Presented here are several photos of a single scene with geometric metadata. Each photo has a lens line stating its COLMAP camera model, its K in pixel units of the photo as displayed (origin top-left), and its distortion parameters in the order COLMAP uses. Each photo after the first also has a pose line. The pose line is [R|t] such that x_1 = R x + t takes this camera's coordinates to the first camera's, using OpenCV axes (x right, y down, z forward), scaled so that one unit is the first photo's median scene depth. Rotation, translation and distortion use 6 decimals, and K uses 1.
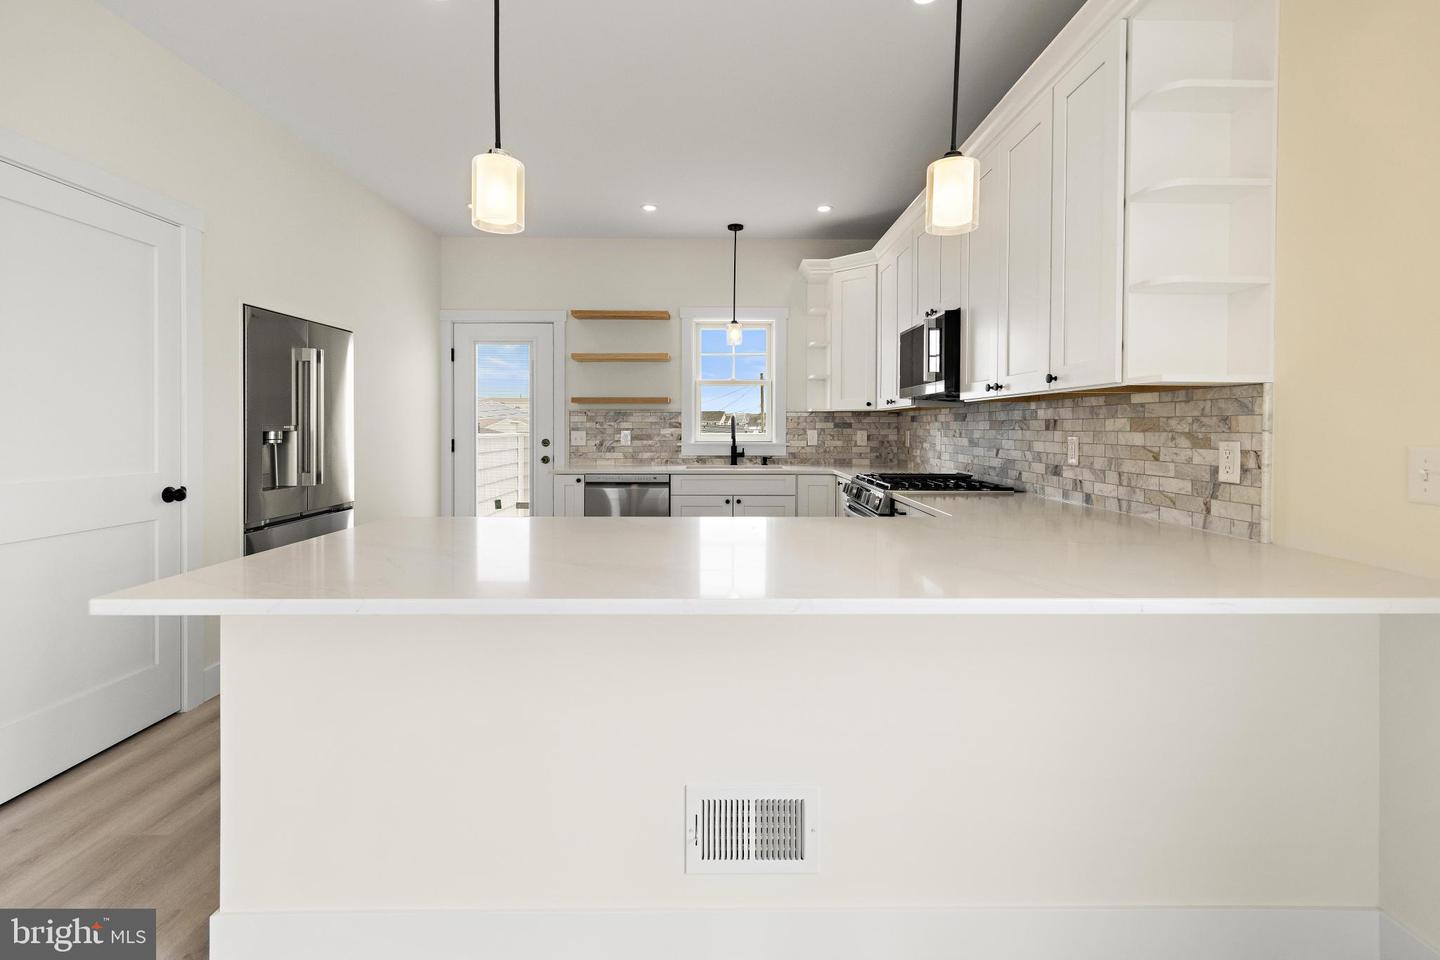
lens RADIAL K [[647.1, 0, 724.1], [0, 647.1, 431.9], [0, 0, 1]] dist [0.003228, 0.000082]
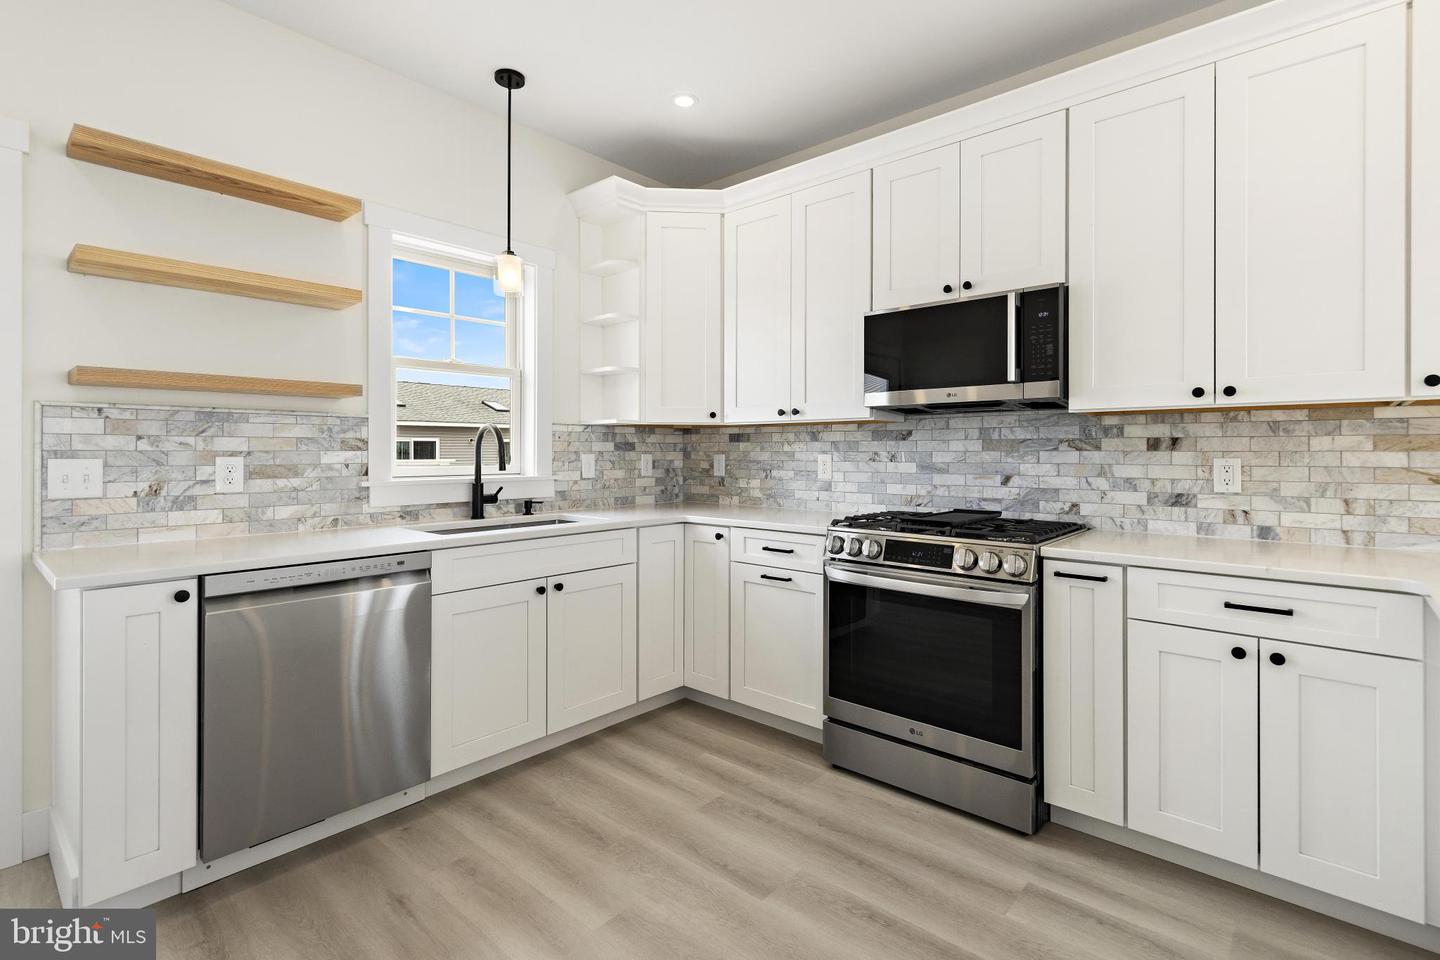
lens RADIAL K [[681.4, 0, 737.8], [0, 681.4, 452.6], [0, 0, 1]] dist [-0.000288, -0.000365]
pose [[0.662497, -0.002806, 0.749059, -0.265981], [0.007466, 0.999968, -0.002857, -0.001007], [-0.749027, 0.007486, 0.662497, 0.455067]]
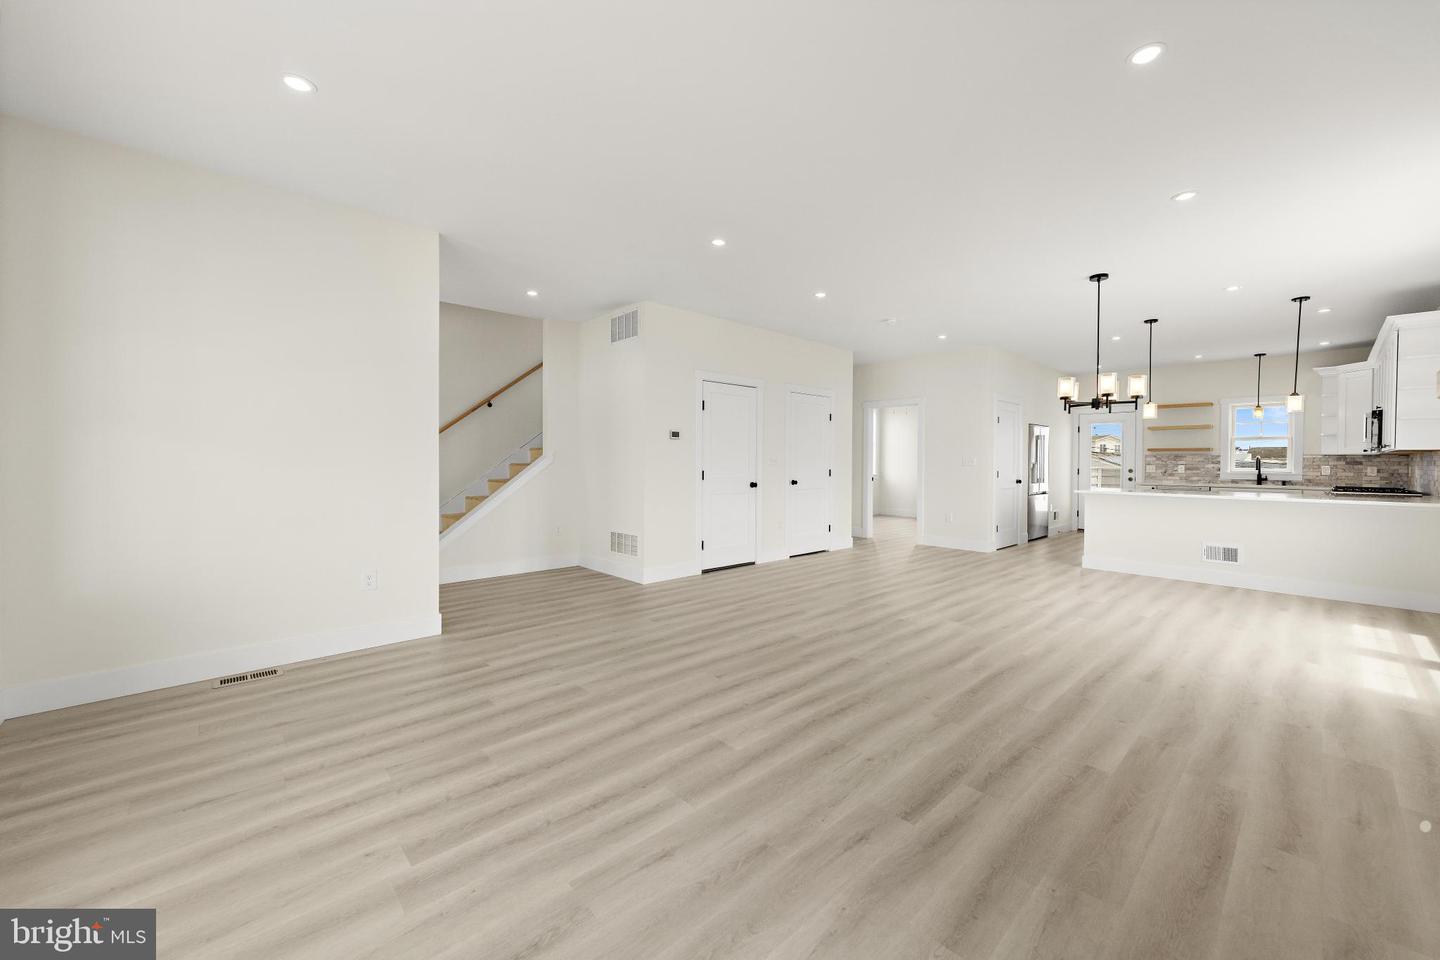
lens RADIAL K [[555.0, 0, 717.1], [0, 555.0, 469.5], [0, 0, 1]] dist [0.000712, -0.000152]
pose [[0.667784, 0.013508, -0.744232, 0.155501], [-0.013398, 0.999891, 0.006126, 0.019011], [0.744234, 0.005881, 0.667893, -1.133079]]
